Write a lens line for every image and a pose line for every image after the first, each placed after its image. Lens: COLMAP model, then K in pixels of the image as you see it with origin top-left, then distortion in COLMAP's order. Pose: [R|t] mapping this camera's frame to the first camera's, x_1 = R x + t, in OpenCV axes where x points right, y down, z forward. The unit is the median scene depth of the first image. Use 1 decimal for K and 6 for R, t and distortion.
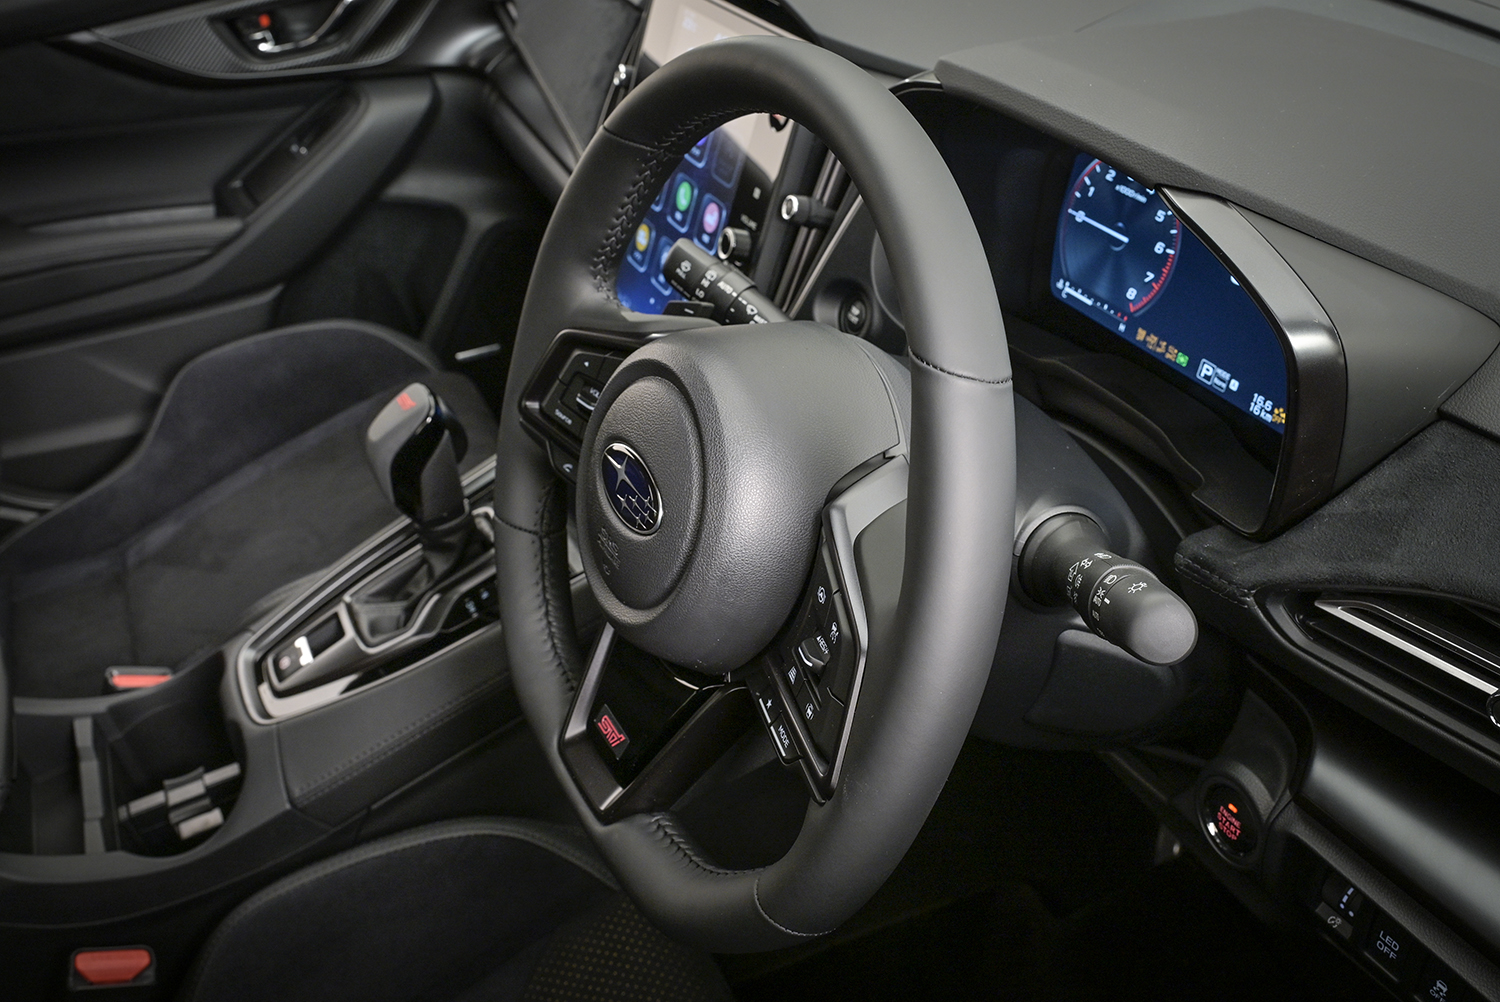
lens RADIAL K [[1347.0, 0, 751.1], [0, 1347.0, 541.7], [0, 0, 1]] dist [0.004960, 0.003792]
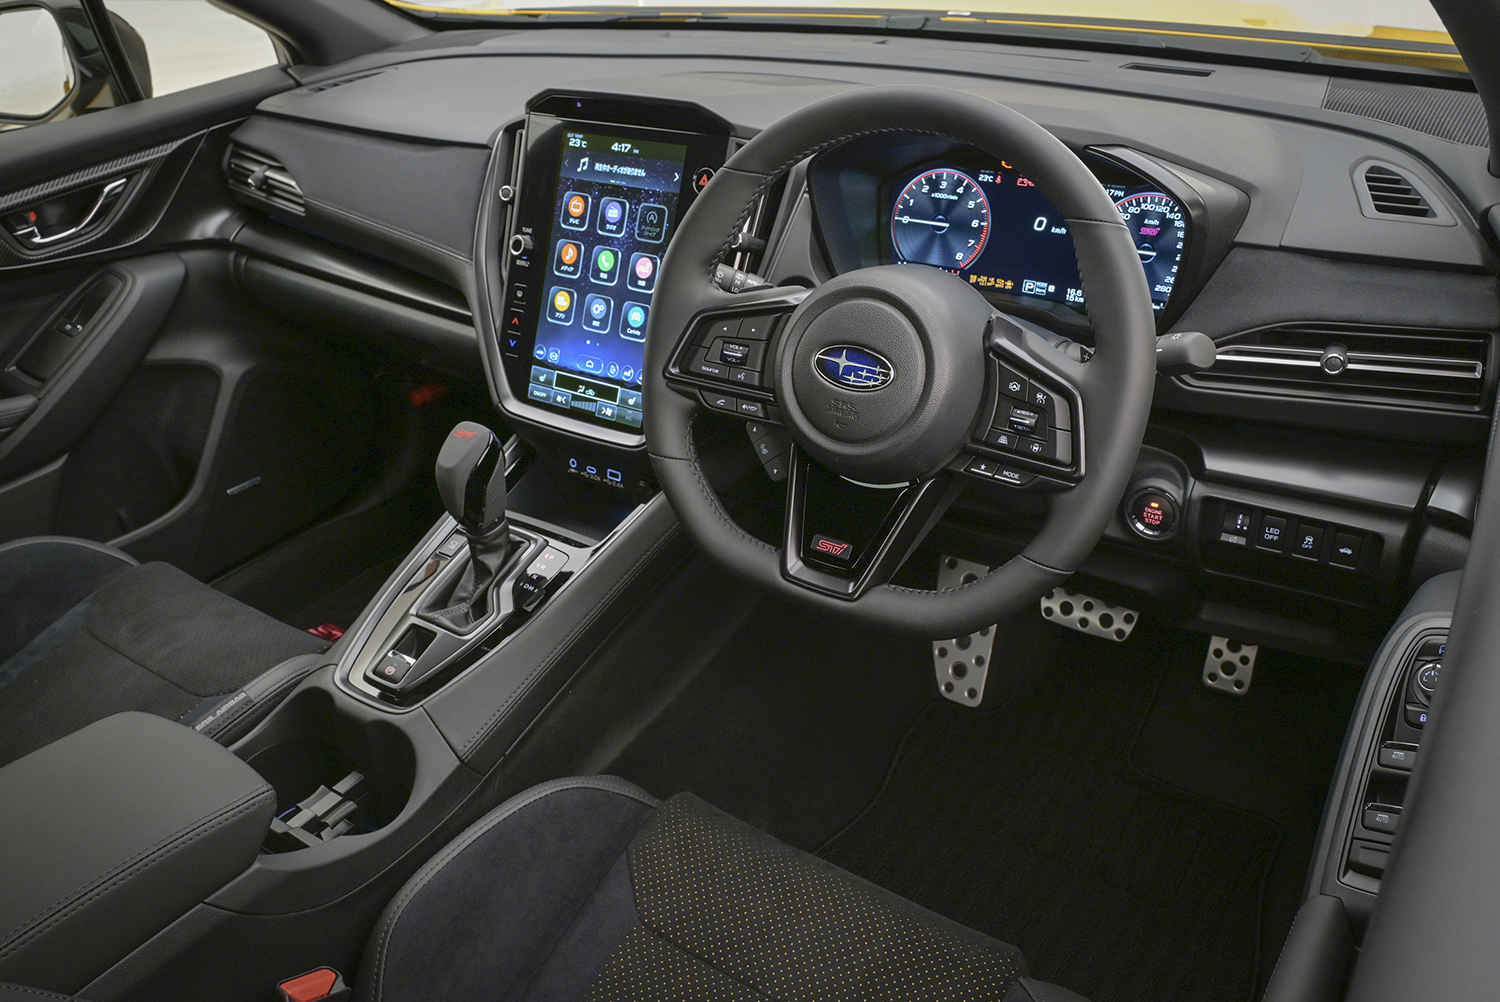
lens RADIAL K [[1137.7, 0, 748.8], [0, 1137.7, 535.2], [0, 0, 1]] dist [0.010925, 0.001022]
pose [[0.890519, -0.230865, 0.392017, -0.535968], [0.263766, 0.964075, -0.031422, 0.111122], [-0.370680, 0.131383, 0.919421, -0.115580]]
